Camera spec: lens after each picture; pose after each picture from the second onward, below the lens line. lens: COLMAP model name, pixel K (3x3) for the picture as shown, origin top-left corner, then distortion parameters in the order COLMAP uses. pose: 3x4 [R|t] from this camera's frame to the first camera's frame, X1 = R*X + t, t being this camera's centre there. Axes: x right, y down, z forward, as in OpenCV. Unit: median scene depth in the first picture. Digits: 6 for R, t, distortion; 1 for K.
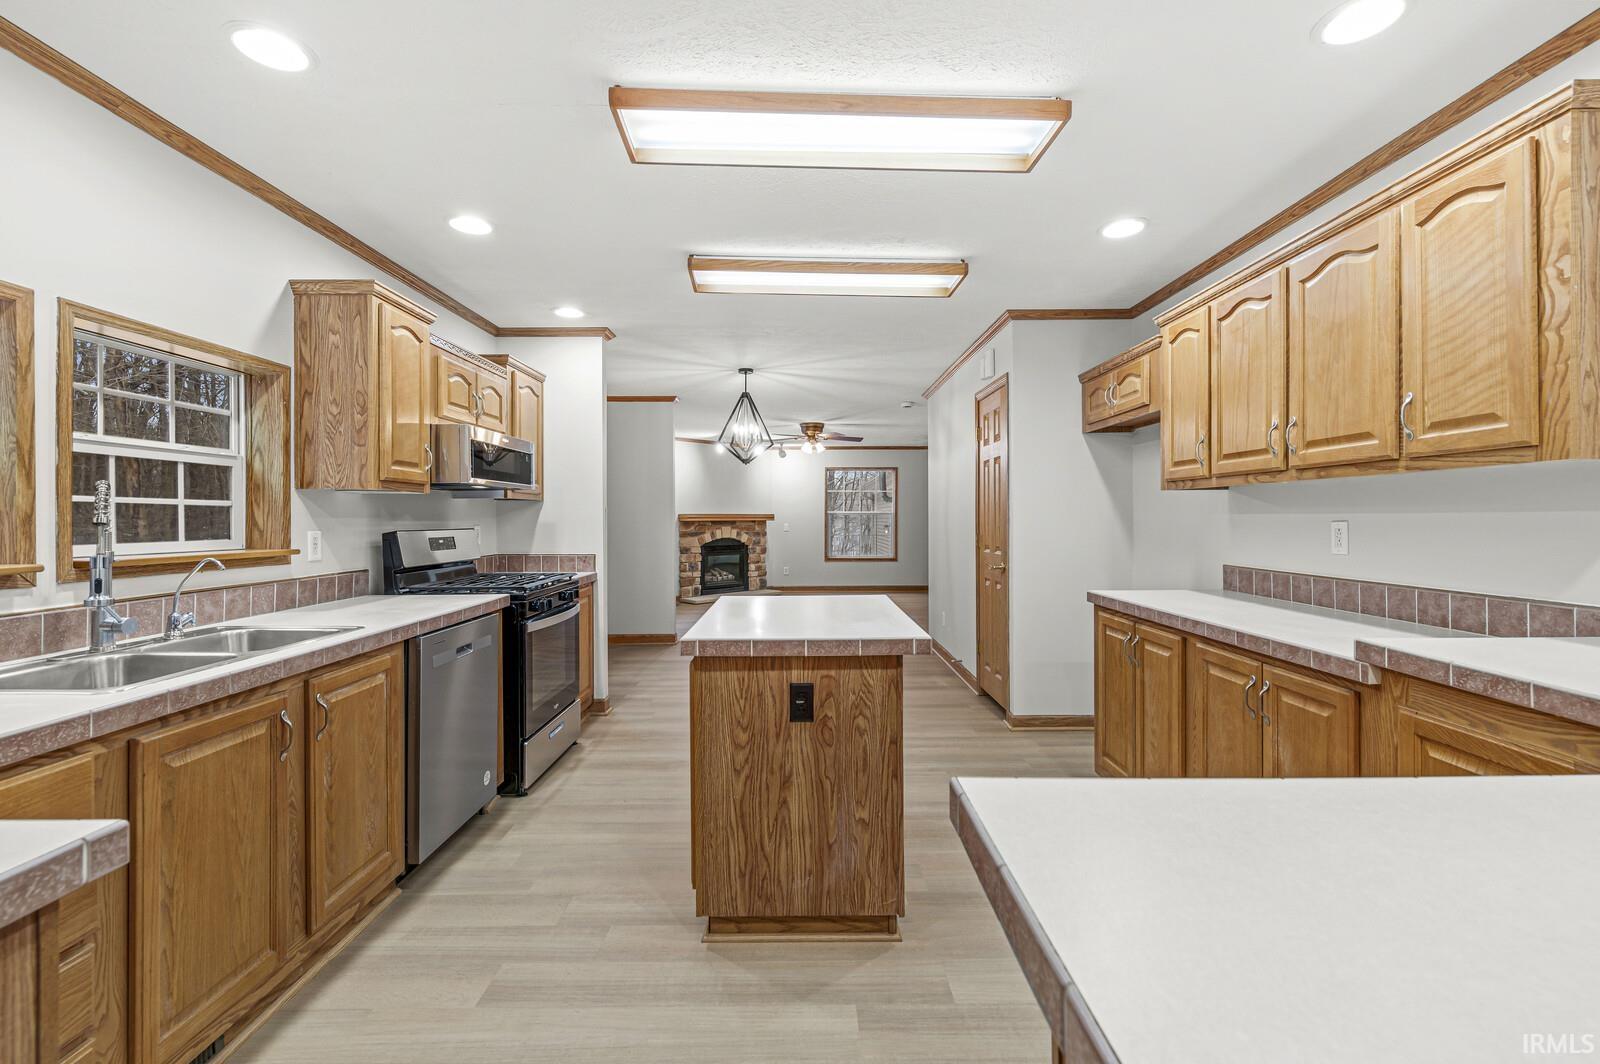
lens RADIAL K [[684.4, 0, 801.5], [0, 684.4, 517.4], [0, 0, 1]] dist [0.002105, 0.000073]
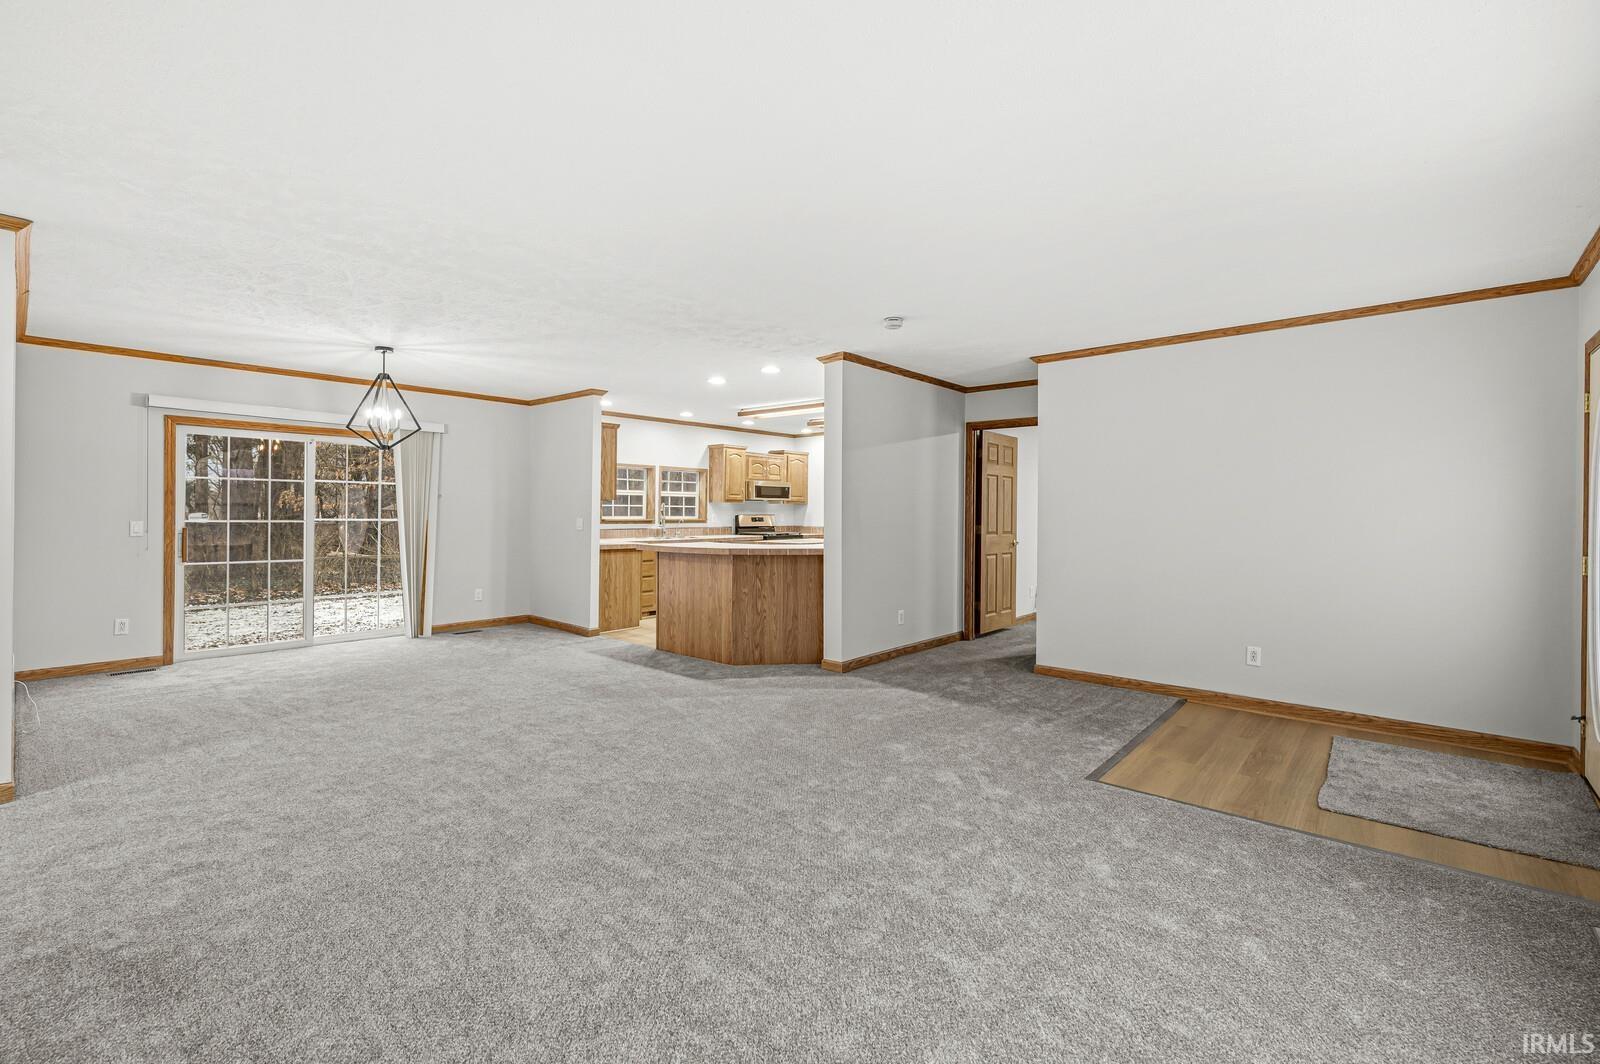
lens RADIAL K [[684.4, 0, 801.5], [0, 684.4, 517.4], [0, 0, 1]] dist [0.002105, 0.000073]
pose [[0.740362, 0.017692, -0.671975, 2.058743], [-0.010559, 0.999836, 0.014690, -0.020962], [0.672125, -0.003780, 0.740428, -1.350002]]
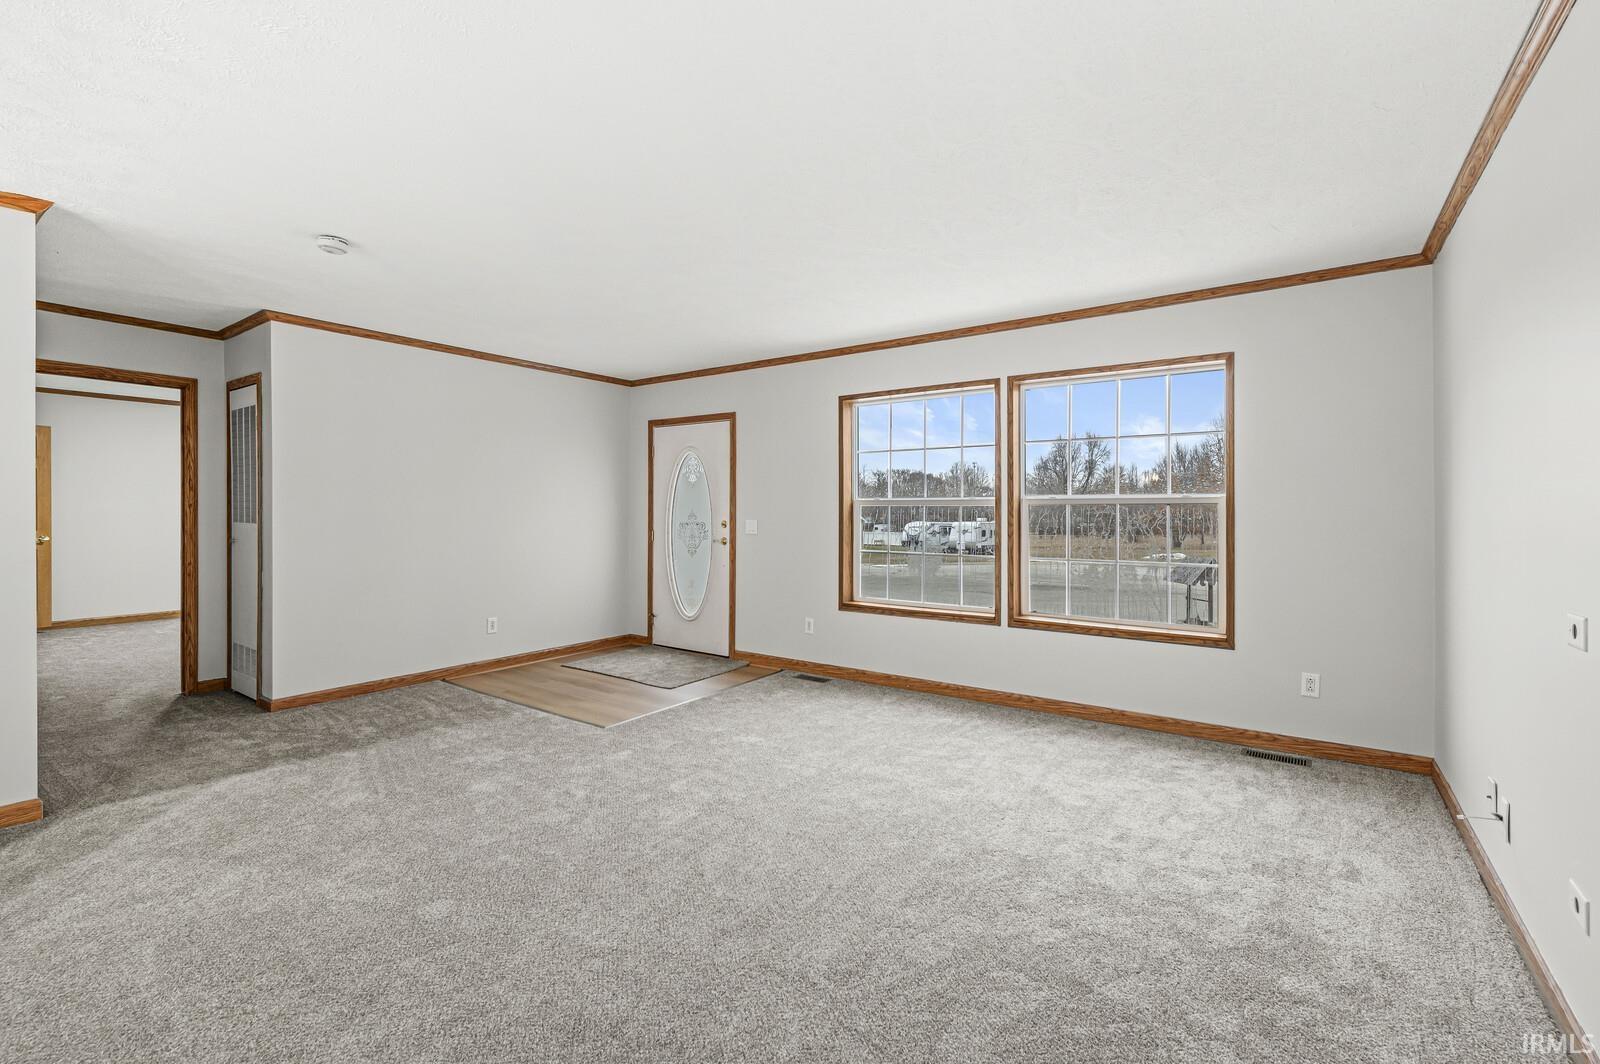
lens RADIAL K [[702.5, 0, 800.0], [0, 702.5, 532.0], [0, 0, 1]] dist [0.000703, 0.000083]
pose [[0.583167, -0.012348, 0.812259, 0.626132], [-0.012846, 0.999619, 0.024419, -0.013544], [-0.812251, -0.024675, 0.582786, -1.338237]]
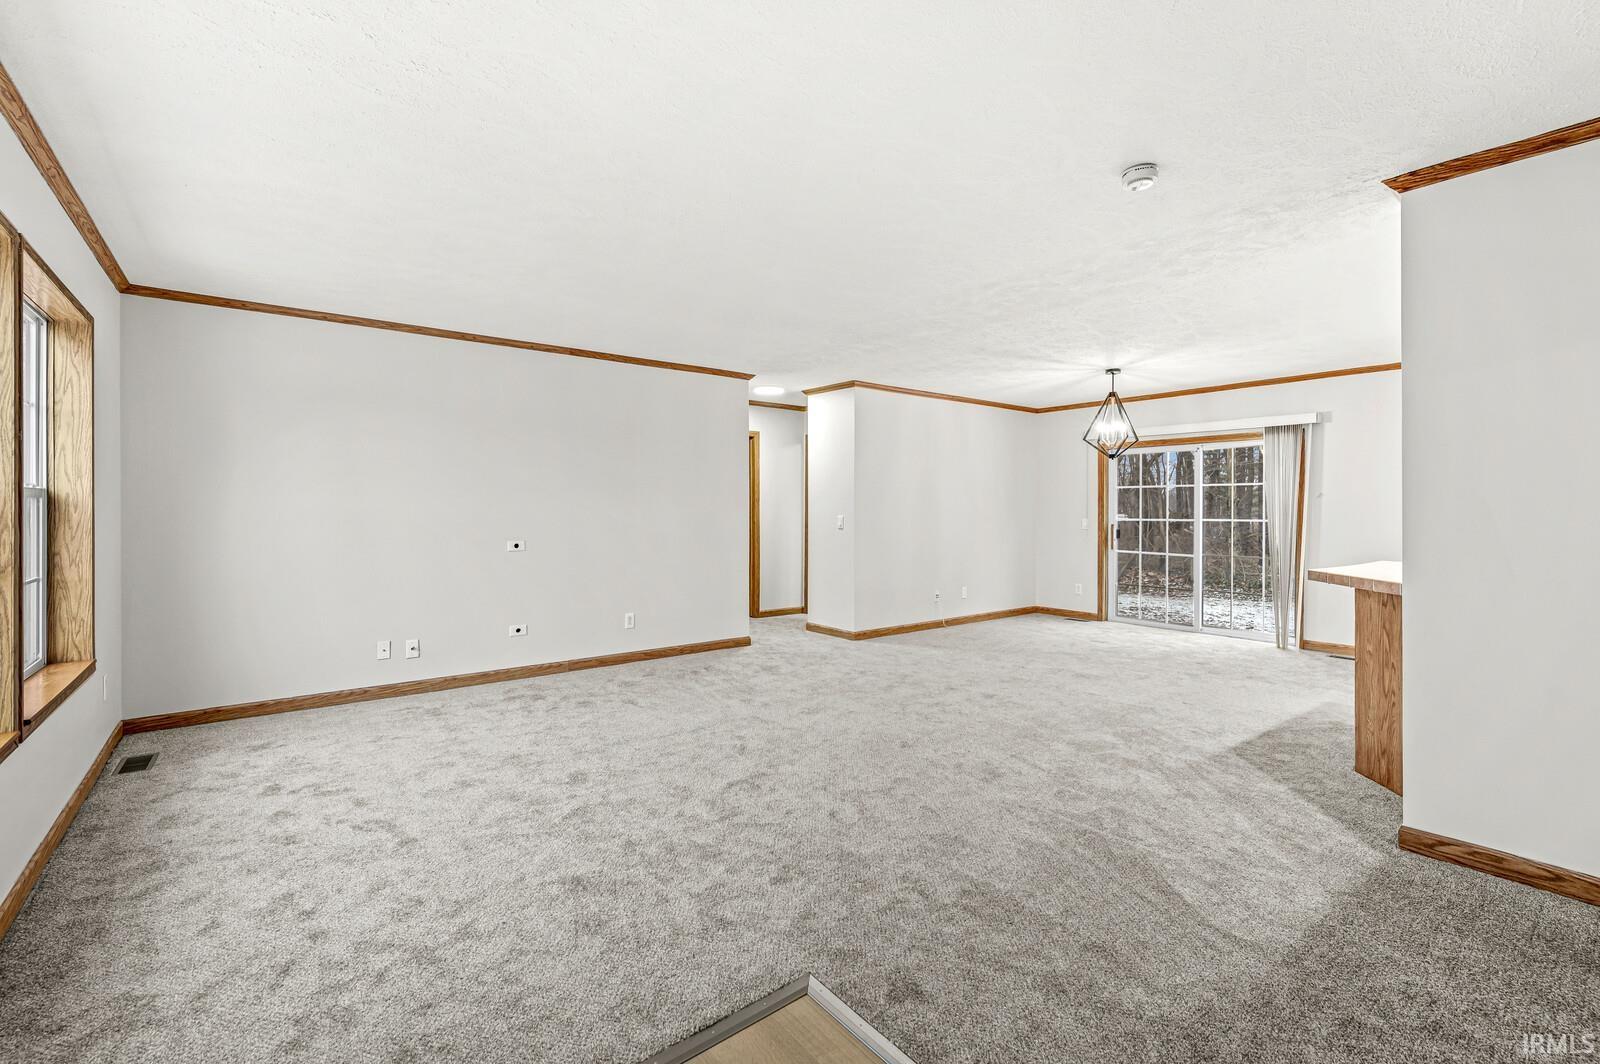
lens RADIAL K [[696.8, 0, 808.8], [0, 696.8, 509.9], [0, 0, 1]] dist [-0.000544, -0.000062]
pose [[-0.788296, 0.005678, -0.615270, 2.056539], [0.003996, 0.999984, 0.004109, -0.016402], [0.615284, 0.000780, -0.788306, 0.464503]]
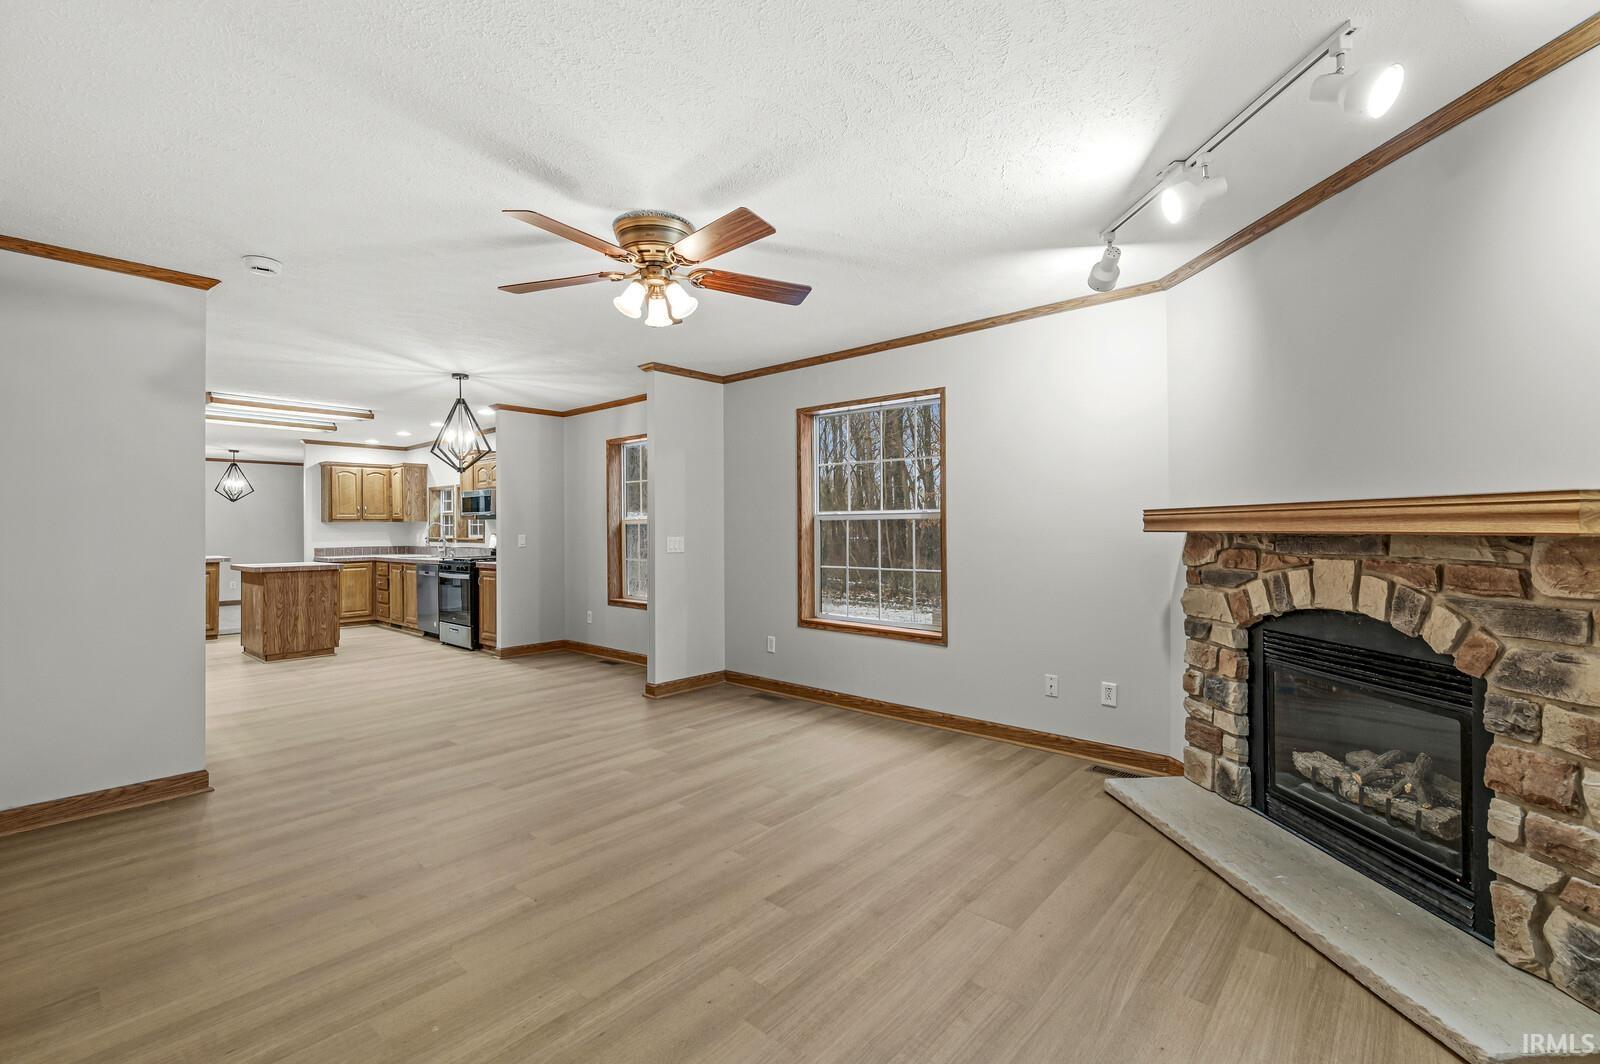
lens RADIAL K [[712.7, 0, 782.6], [0, 712.7, 524.3], [0, 0, 1]] dist [0.029430, -0.000047]
pose [[-0.685338, 0.002717, -0.728220, 0.730036], [0.009235, 0.999945, -0.004960, 0.008765], [0.728167, -0.010124, -0.685325, 4.286926]]
